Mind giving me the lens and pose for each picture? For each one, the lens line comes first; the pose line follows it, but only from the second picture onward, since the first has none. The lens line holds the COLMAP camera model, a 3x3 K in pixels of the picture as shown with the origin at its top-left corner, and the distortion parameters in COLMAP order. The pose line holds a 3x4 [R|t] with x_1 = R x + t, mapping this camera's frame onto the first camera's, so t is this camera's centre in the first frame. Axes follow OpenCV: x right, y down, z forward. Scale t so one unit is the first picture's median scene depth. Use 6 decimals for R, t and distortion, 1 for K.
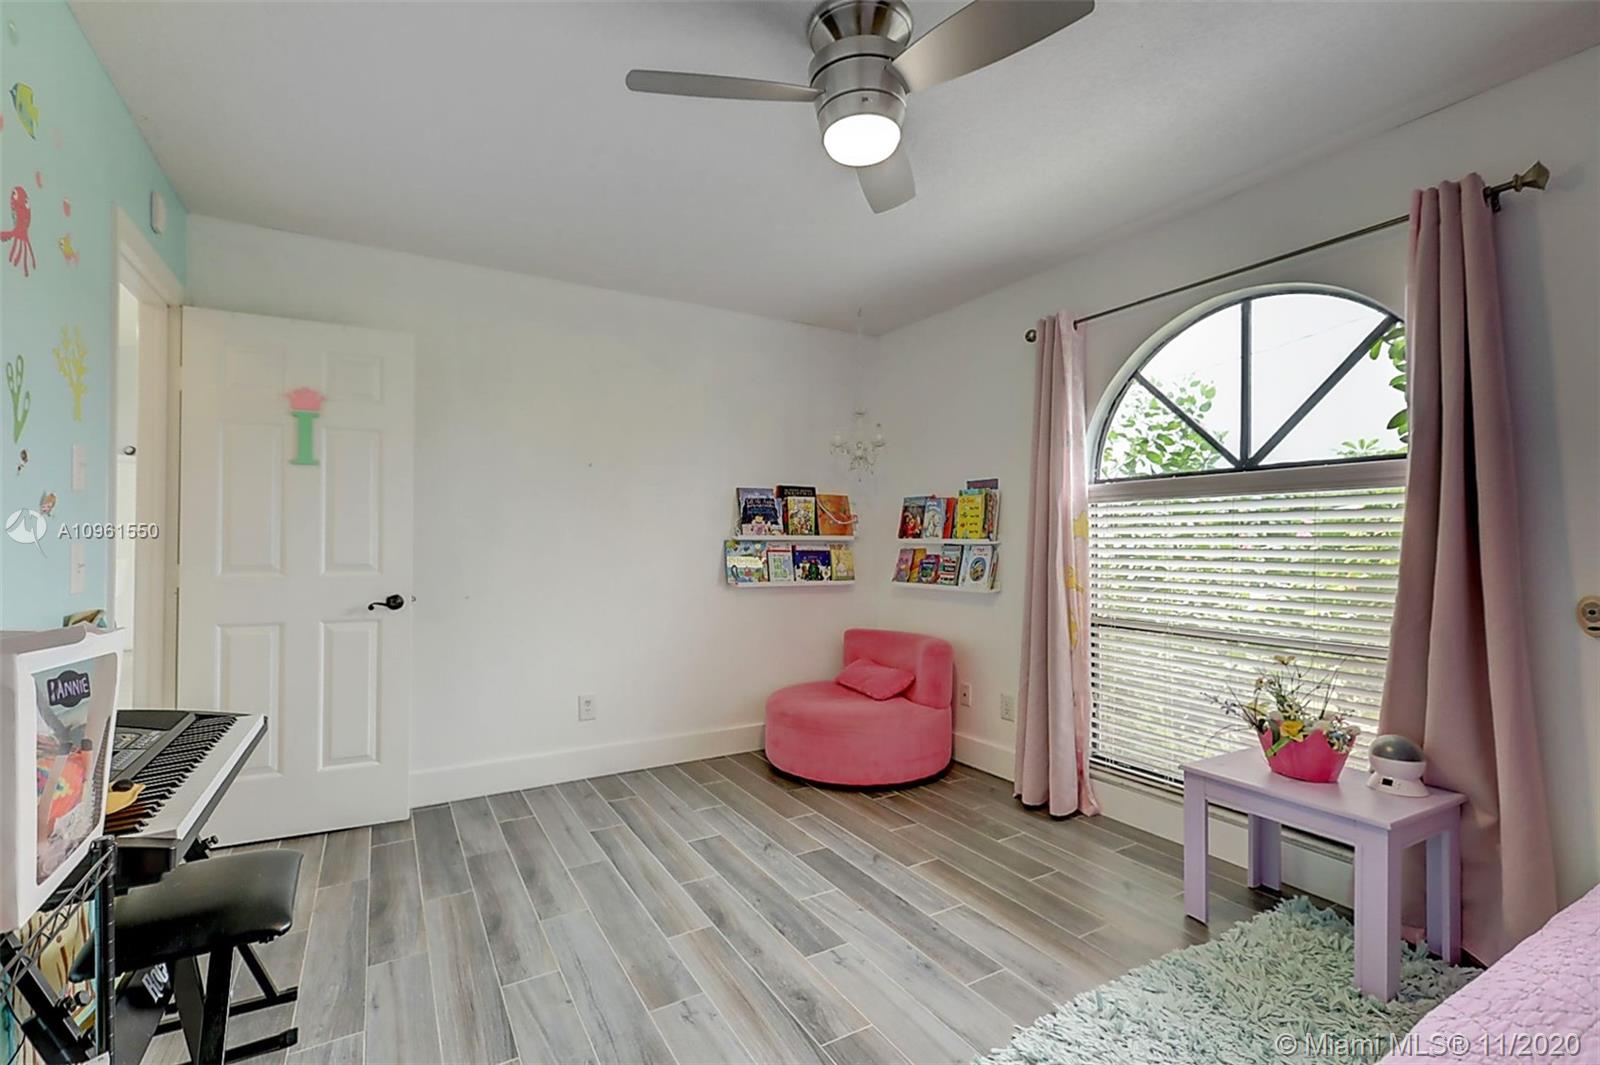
lens RADIAL K [[714.8, 0, 798.8], [0, 714.8, 536.7], [0, 0, 1]] dist [0.002930, 0.001101]
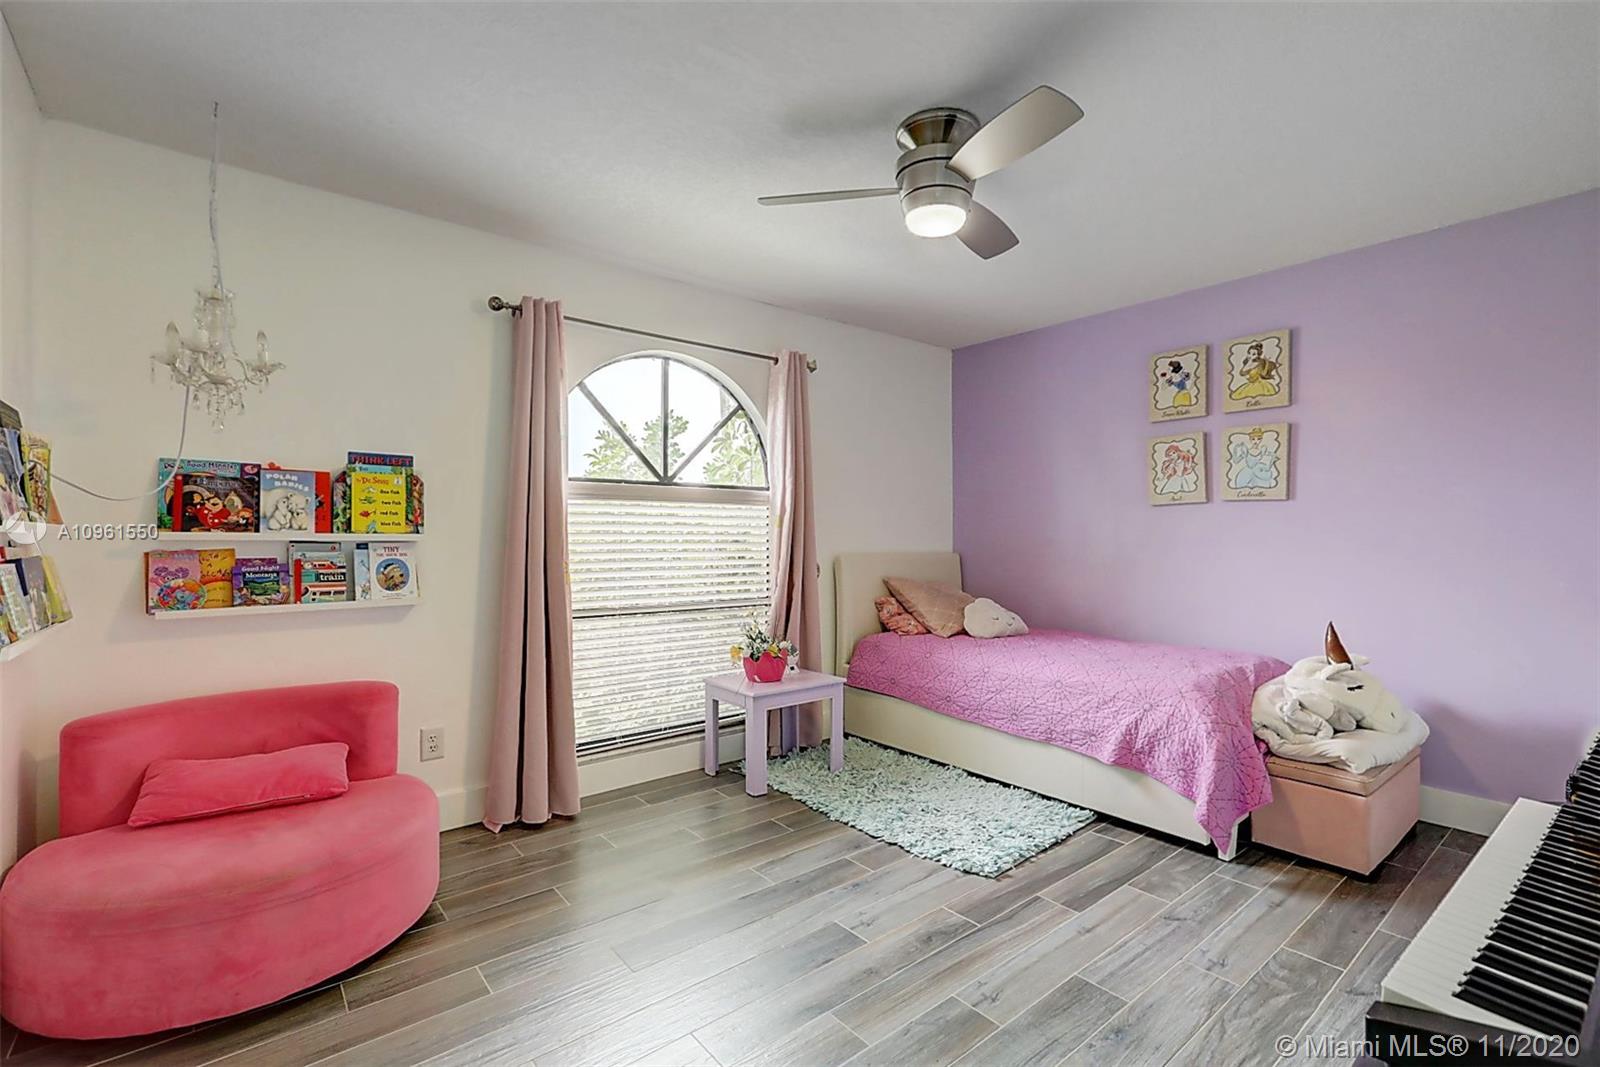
lens RADIAL K [[714.8, 0, 801.1], [0, 714.8, 533.2], [0, 0, 1]] dist [0.002930, 0.001101]
pose [[-0.149395, 0.008241, 0.988743, -0.552695], [-0.004284, 0.999950, -0.008982, 0.007706], [-0.988768, -0.005577, -0.149352, 0.696981]]
